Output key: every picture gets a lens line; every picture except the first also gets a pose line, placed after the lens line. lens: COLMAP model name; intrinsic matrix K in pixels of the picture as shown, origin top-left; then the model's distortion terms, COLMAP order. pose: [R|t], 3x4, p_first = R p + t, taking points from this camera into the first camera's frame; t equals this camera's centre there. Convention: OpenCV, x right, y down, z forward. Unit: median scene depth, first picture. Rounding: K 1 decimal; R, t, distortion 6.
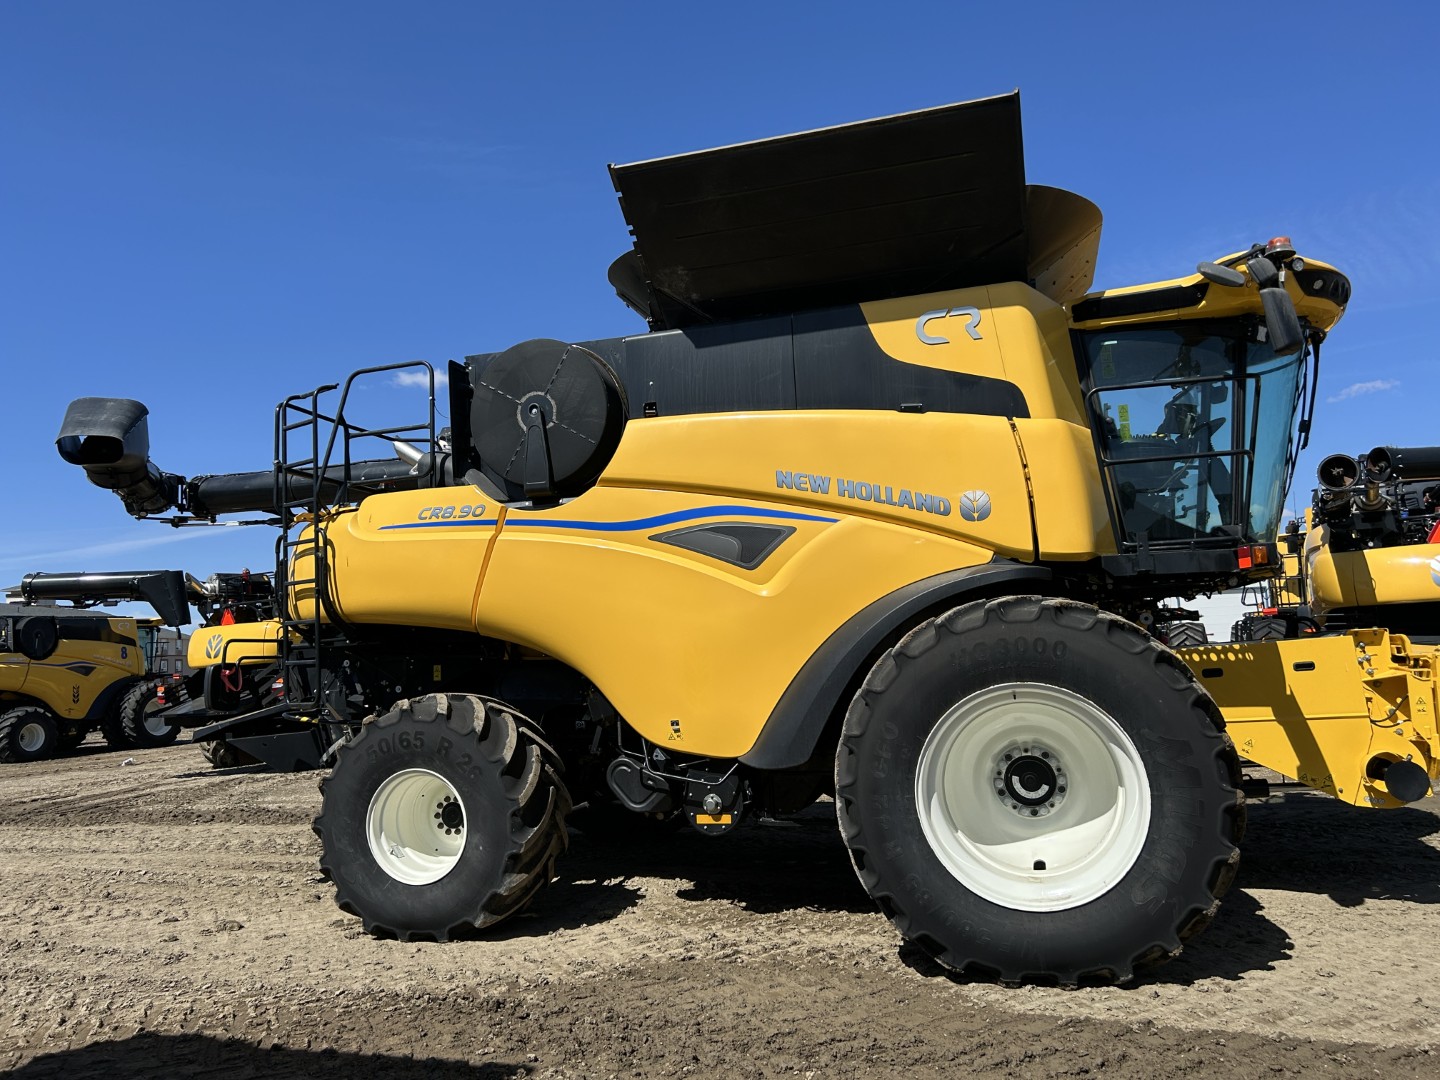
lens RADIAL K [[1074.3, 0, 729.6], [0, 1074.3, 536.3], [0, 0, 1]] dist [0.040930, -0.009325]
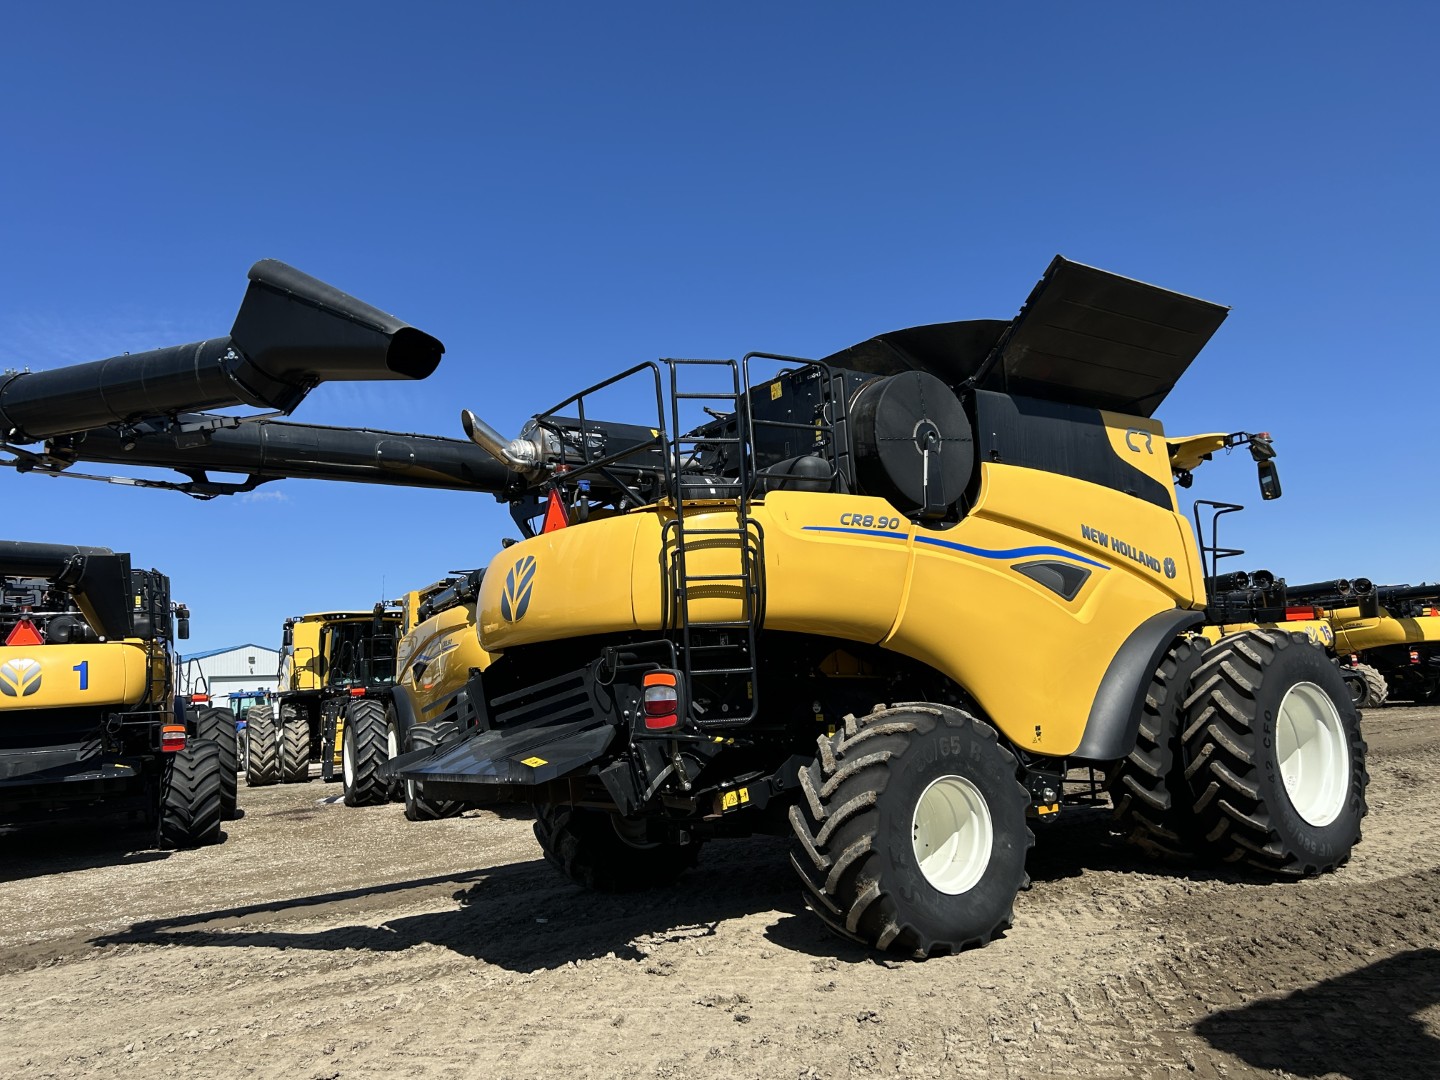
lens RADIAL K [[1074.3, 0, 726.1], [0, 1074.3, 534.6], [0, 0, 1]] dist [0.040930, -0.009325]
pose [[0.623154, 0.123984, 0.772209, -1.191235], [-0.056617, 0.991915, -0.113571, 0.118335], [-0.780047, 0.027052, 0.625135, 0.526479]]
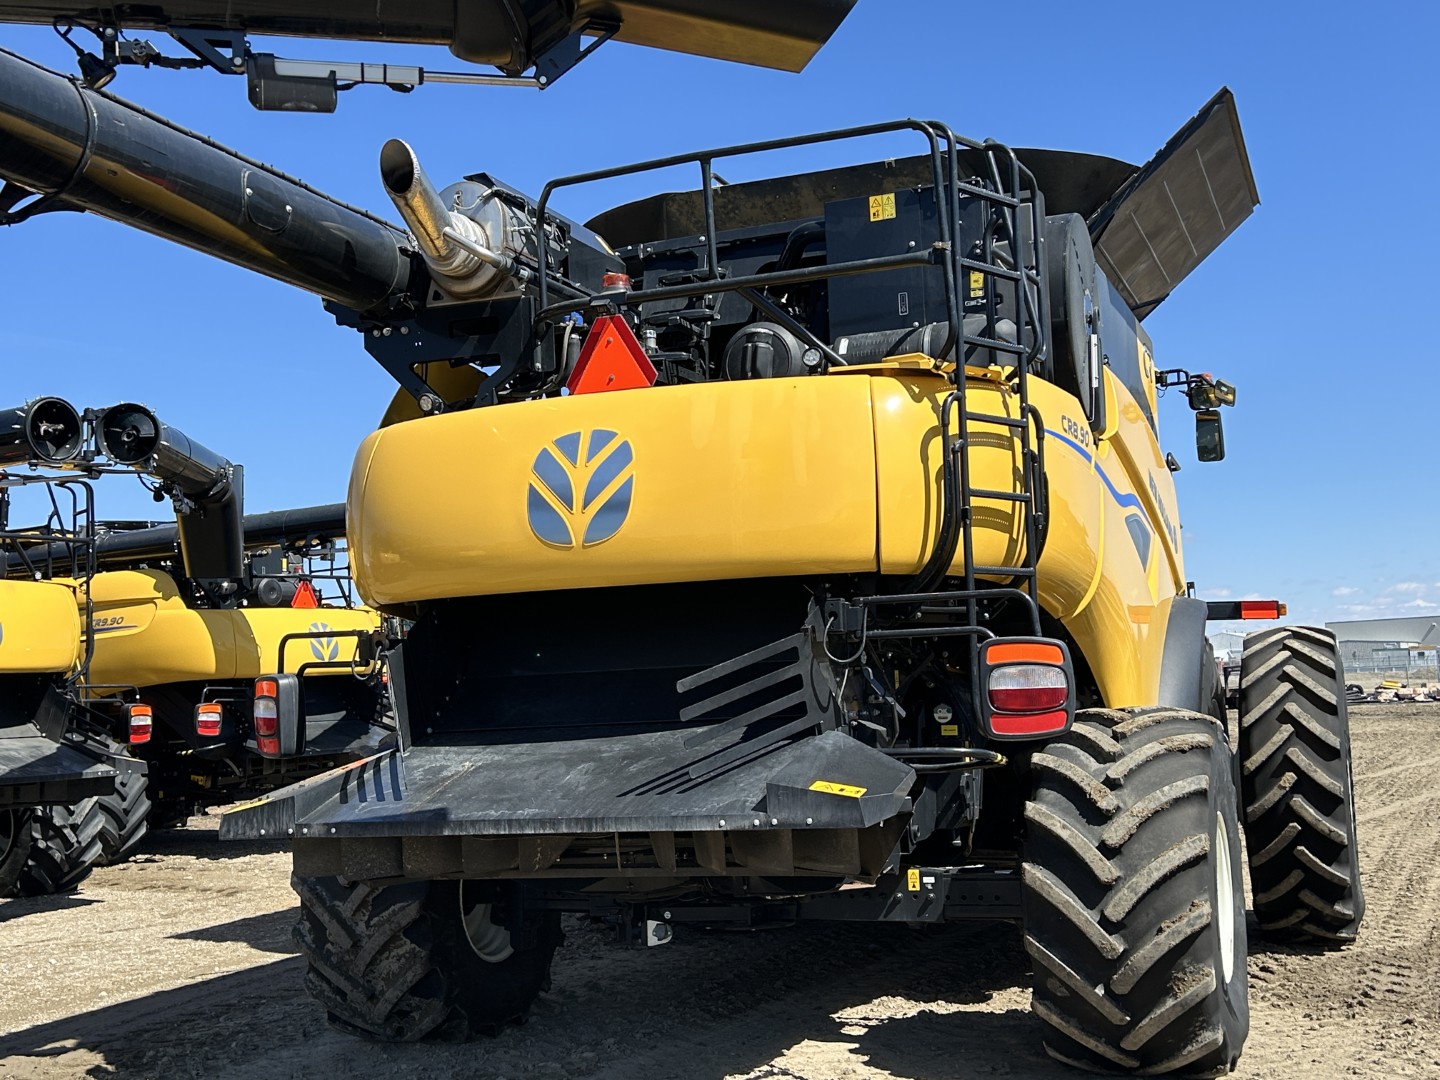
lens RADIAL K [[1650.8, 0, 719.3], [0, 1650.8, 545.4], [0, 0, 1]] dist [0.072803, 0.000000]
pose [[0.128944, 0.127427, 0.983431, -1.362124], [-0.074847, 0.990131, -0.118481, 0.195937], [-0.988823, -0.058330, 0.137209, 1.173661]]
